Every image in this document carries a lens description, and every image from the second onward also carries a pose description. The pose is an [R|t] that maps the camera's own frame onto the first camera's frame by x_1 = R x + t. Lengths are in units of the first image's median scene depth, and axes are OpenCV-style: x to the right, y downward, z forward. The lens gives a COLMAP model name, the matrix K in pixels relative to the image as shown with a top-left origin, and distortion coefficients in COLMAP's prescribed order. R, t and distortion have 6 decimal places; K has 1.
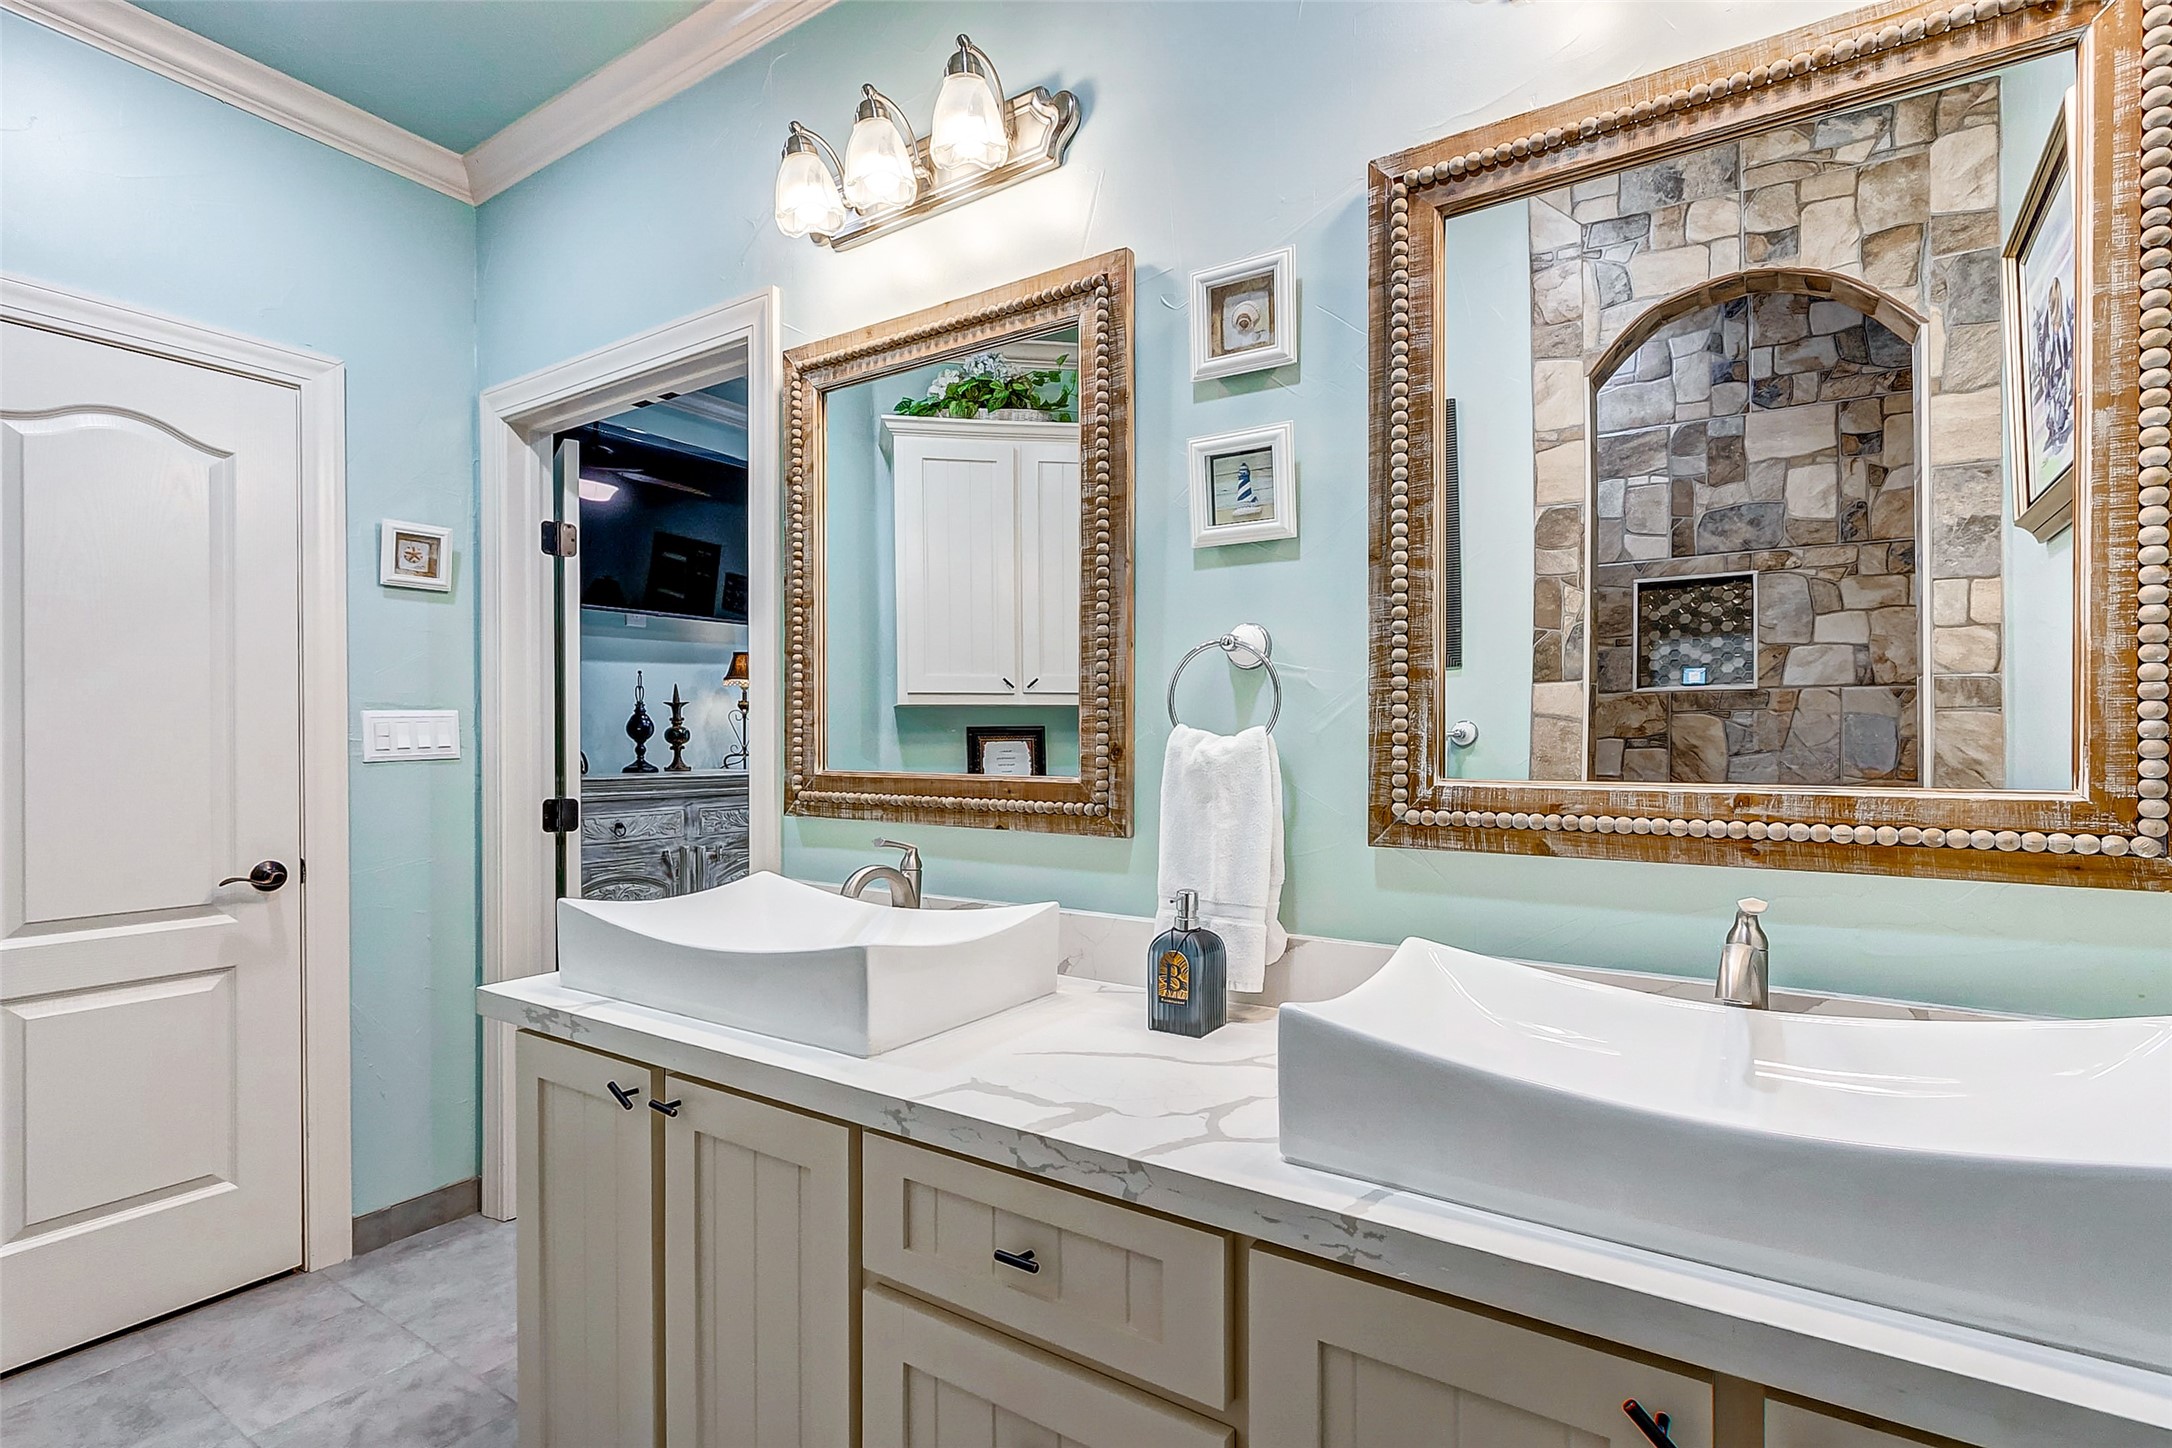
lens RADIAL K [[1020.2, 0, 1088.1], [0, 1020.2, 727.6], [0, 0, 1]] dist [0.004720, -0.001008]
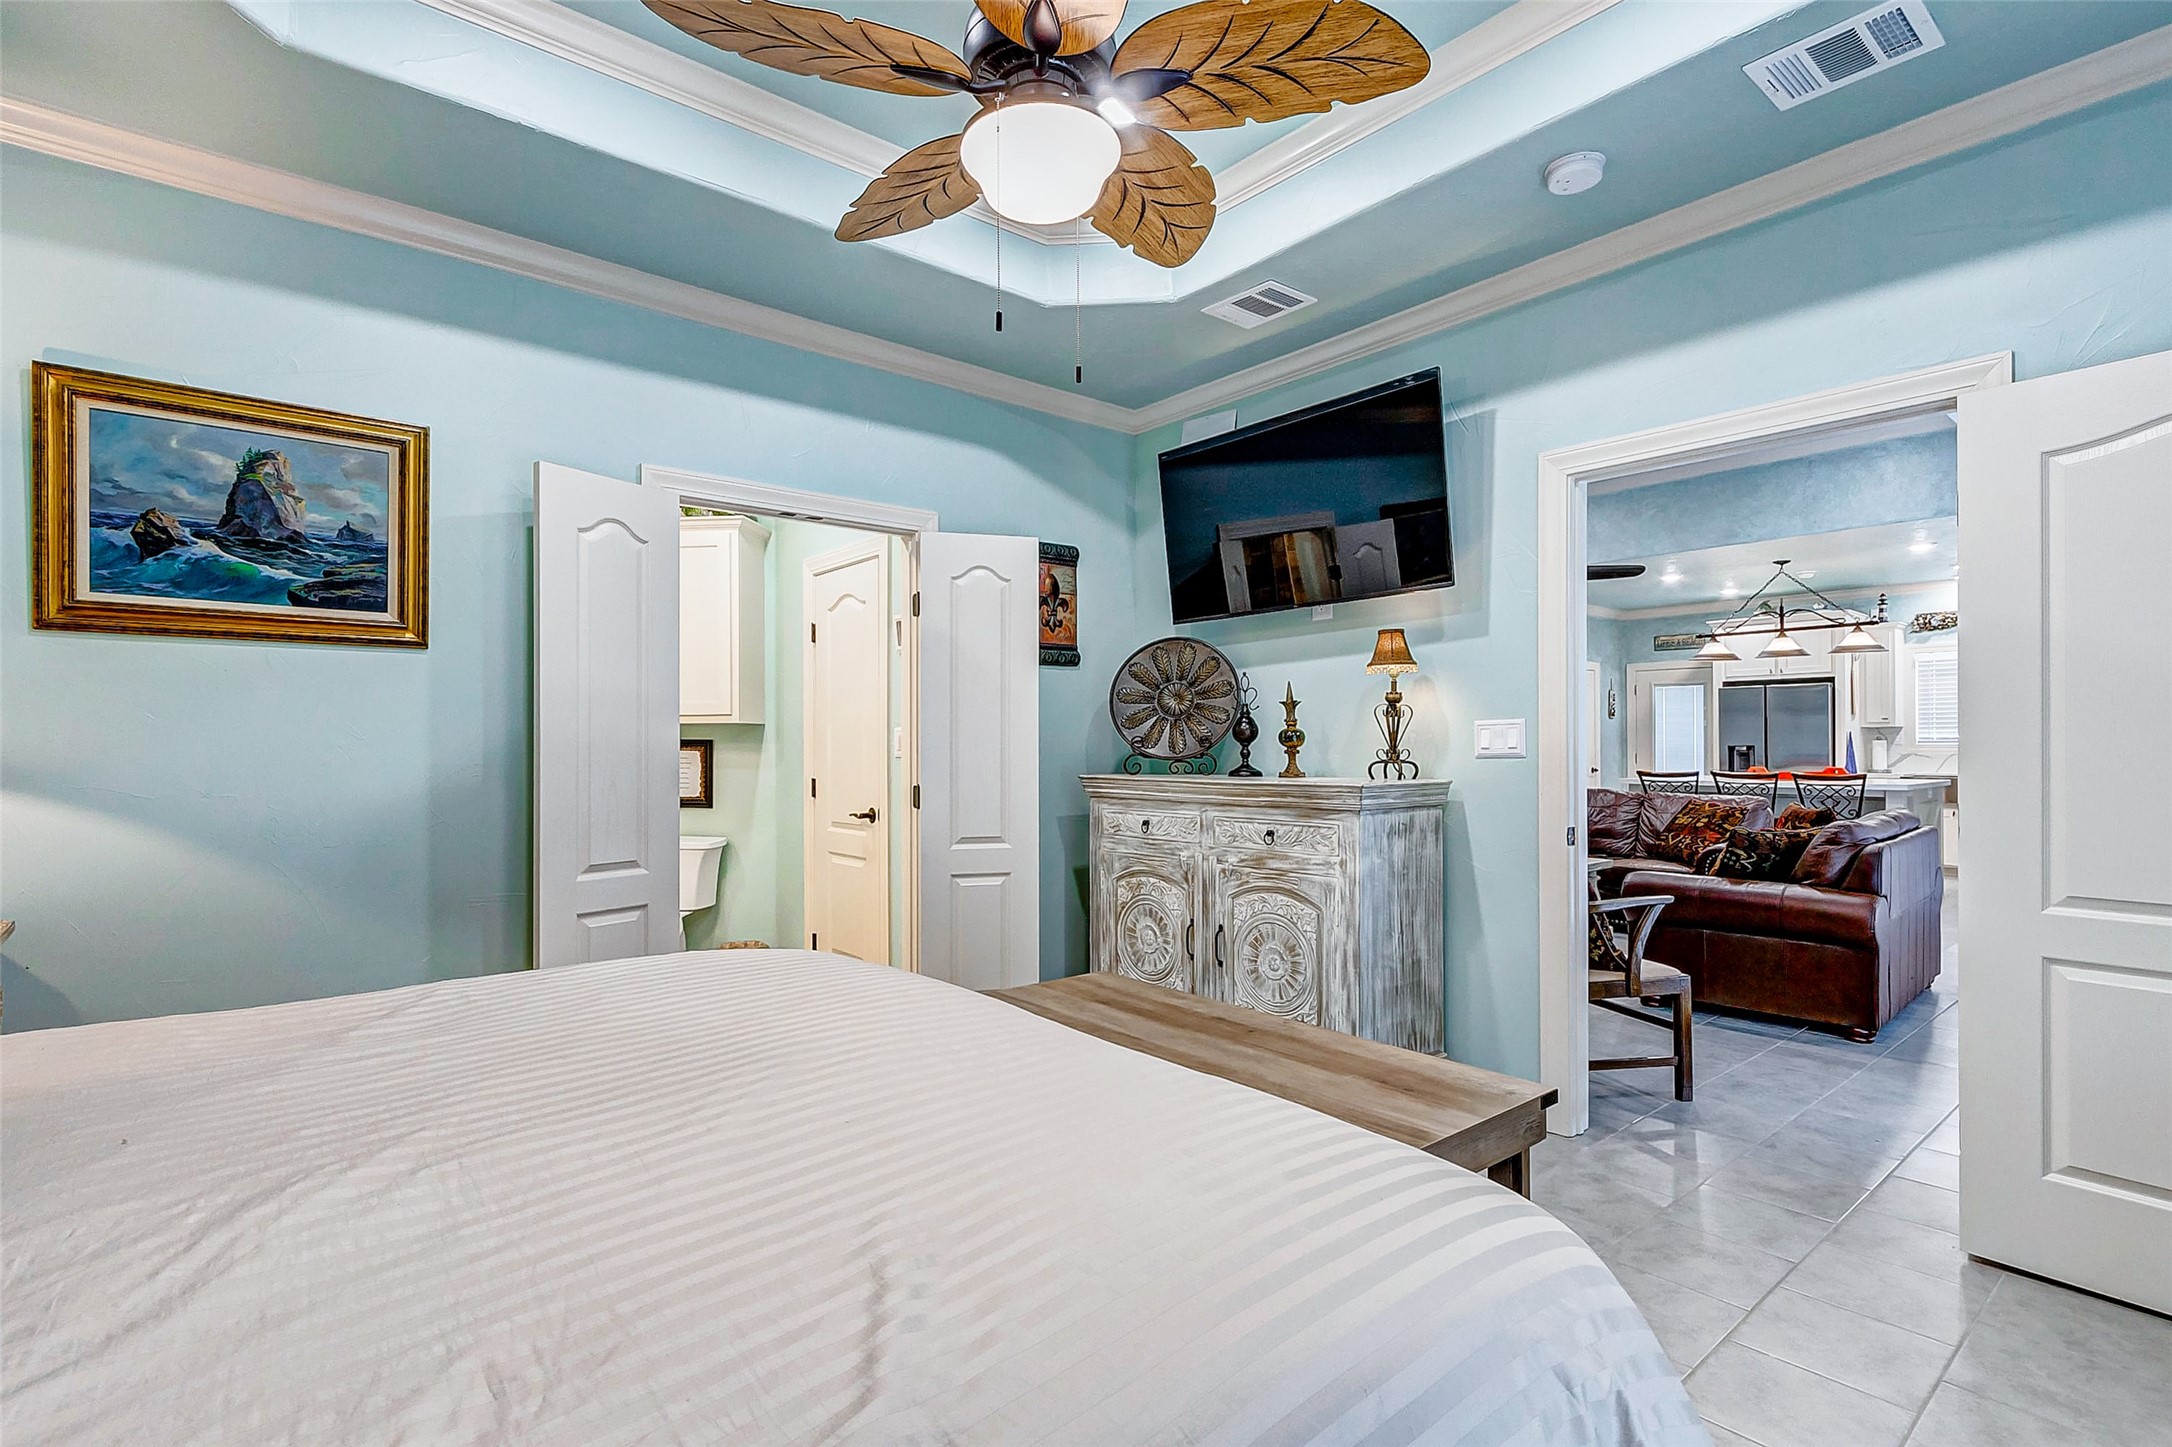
lens RADIAL K [[1020.2, 0, 1070.8], [0, 1020.2, 736.0], [0, 0, 1]] dist [0.004720, -0.001008]
pose [[-0.264568, -0.005876, -0.964349, 0.533975], [0.013089, 0.999867, -0.009683, 0.012669], [0.964278, -0.015184, -0.264456, 1.082012]]
